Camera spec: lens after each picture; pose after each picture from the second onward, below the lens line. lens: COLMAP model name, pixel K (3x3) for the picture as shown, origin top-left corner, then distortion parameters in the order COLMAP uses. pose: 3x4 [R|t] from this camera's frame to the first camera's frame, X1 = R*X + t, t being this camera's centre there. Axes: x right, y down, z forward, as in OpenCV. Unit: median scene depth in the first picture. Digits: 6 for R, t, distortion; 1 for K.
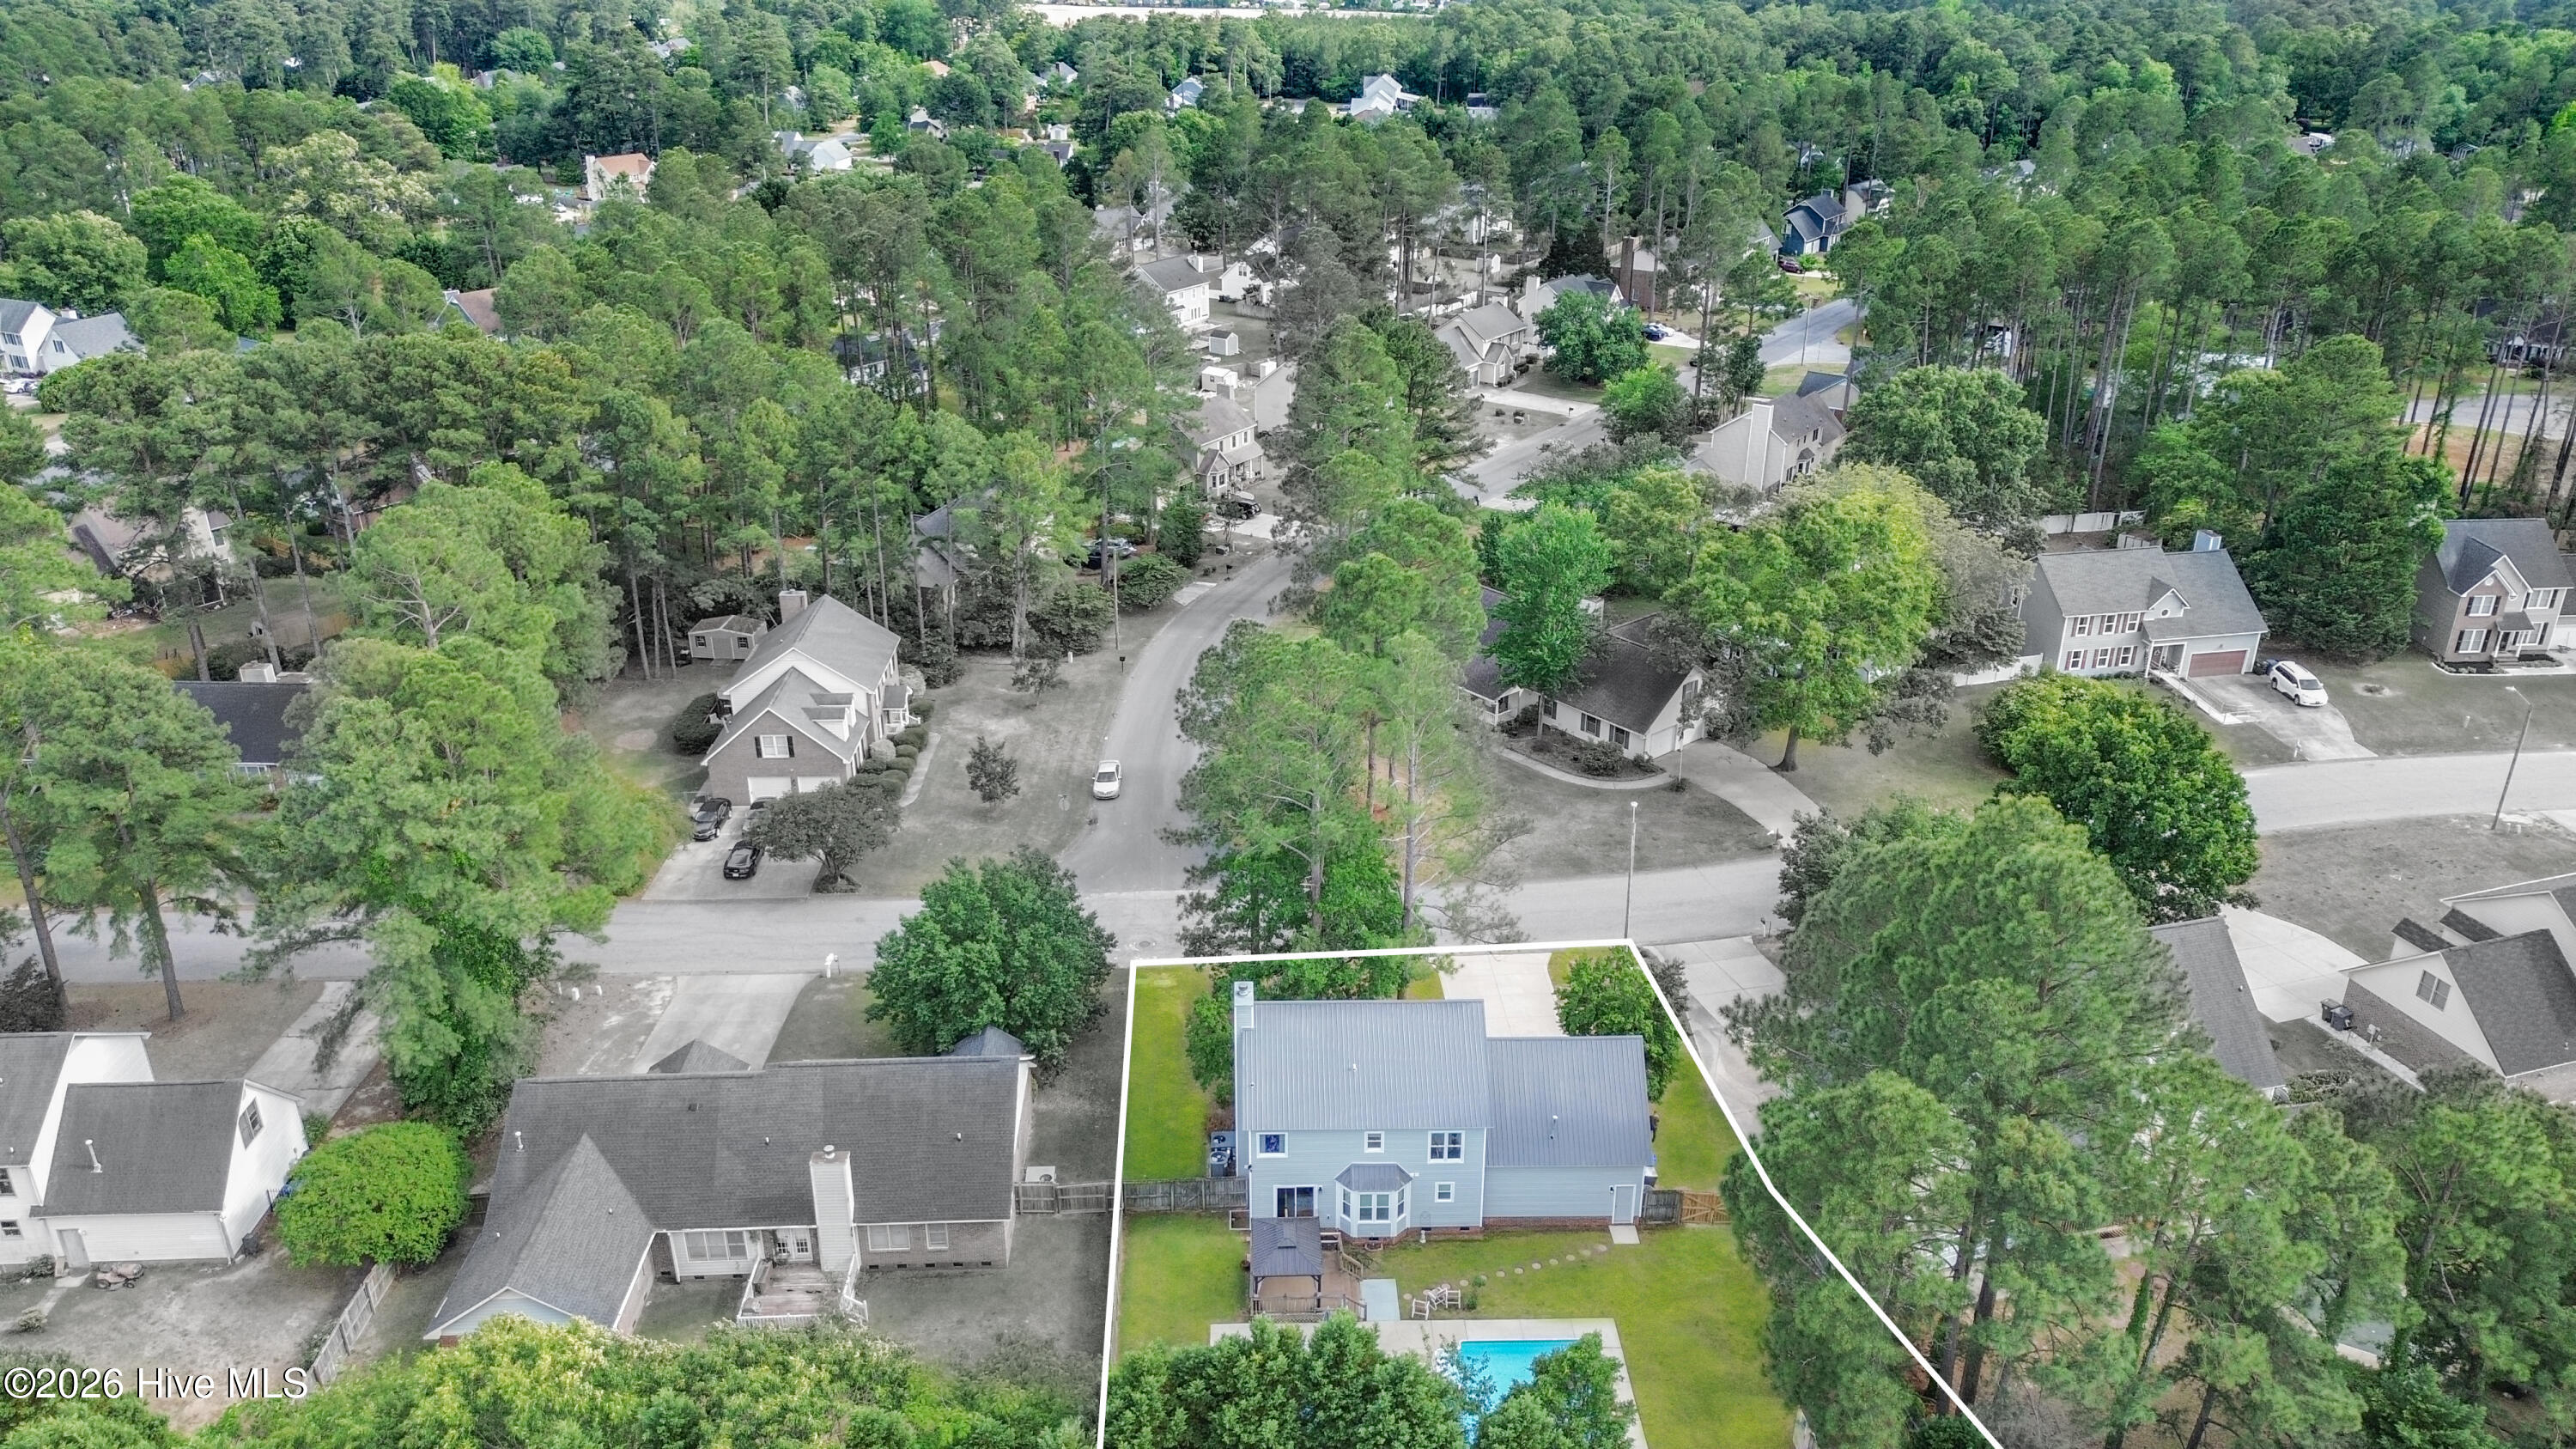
lens RADIAL K [[1792.0, 0, 1288.1], [0, 1792.0, 727.0], [0, 0, 1]] dist [0.041244, -0.054475]
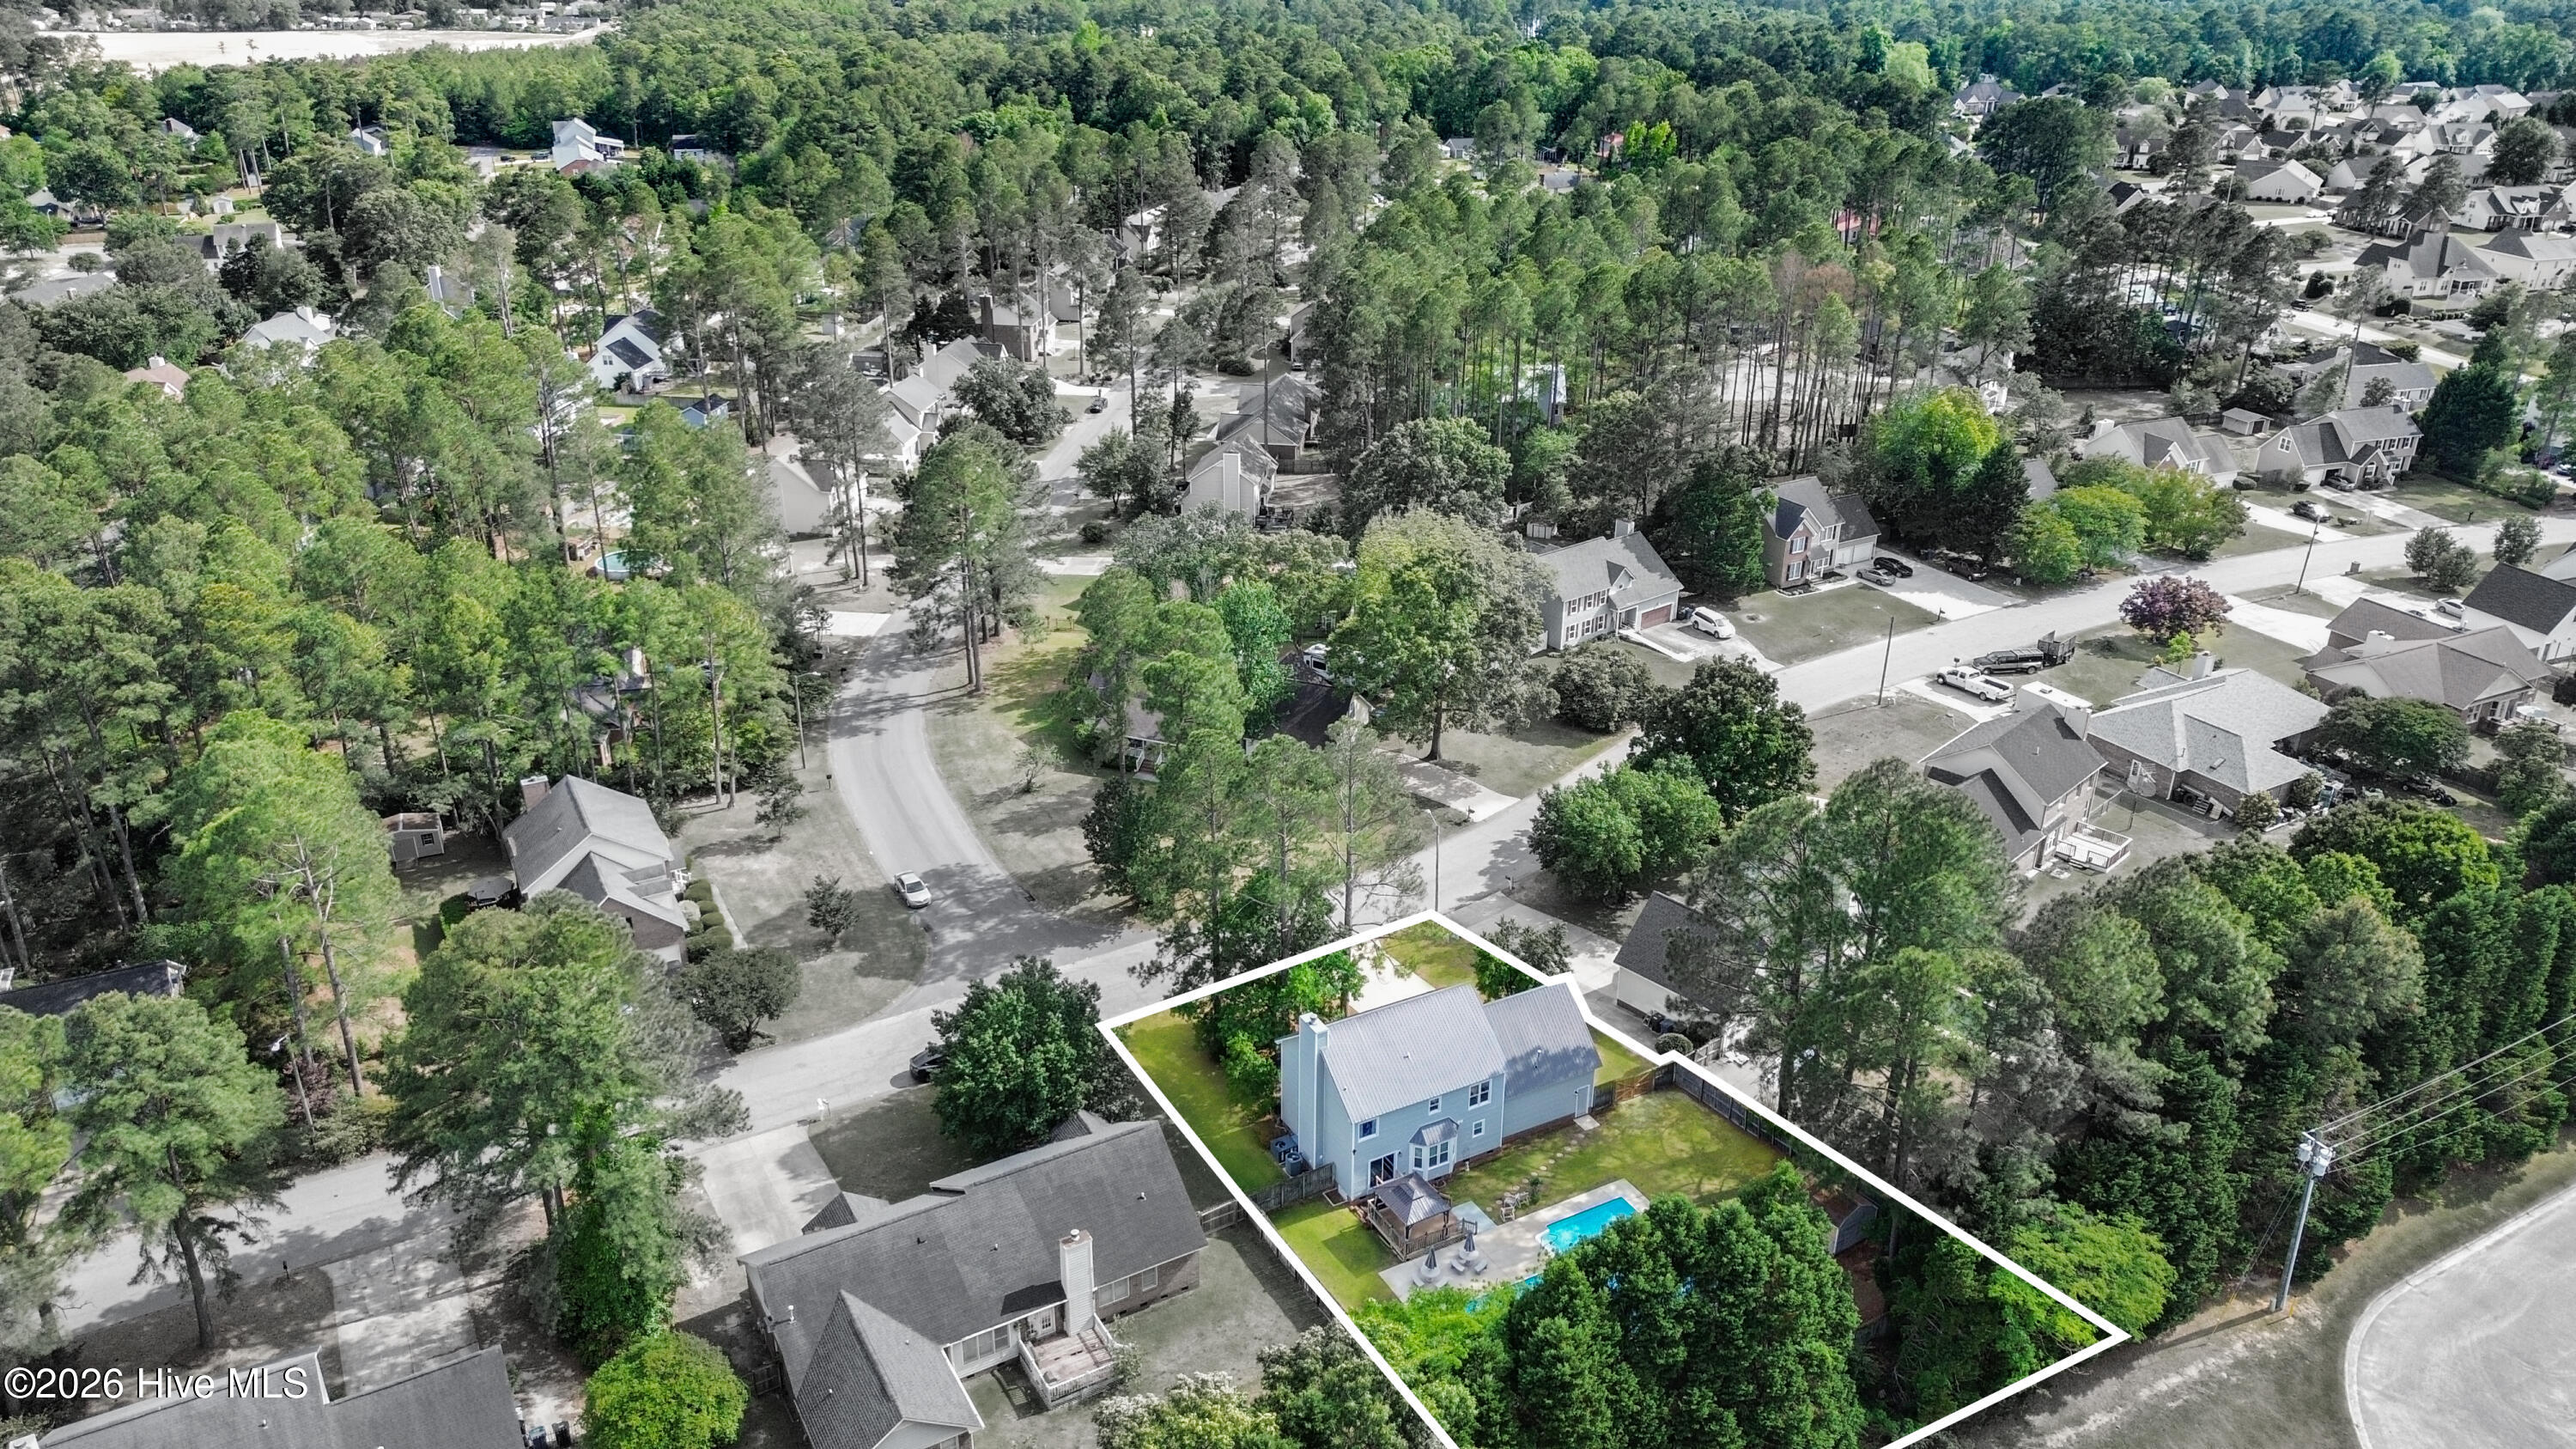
lens RADIAL K [[1792.0, 0, 1288.1], [0, 1792.0, 727.0], [0, 0, 1]] dist [0.041244, -0.054475]
pose [[0.884154, -0.190120, 0.426761, -0.311269], [0.187379, 0.981072, 0.048857, -0.070759], [-0.427972, 0.036769, 0.903044, -0.087258]]
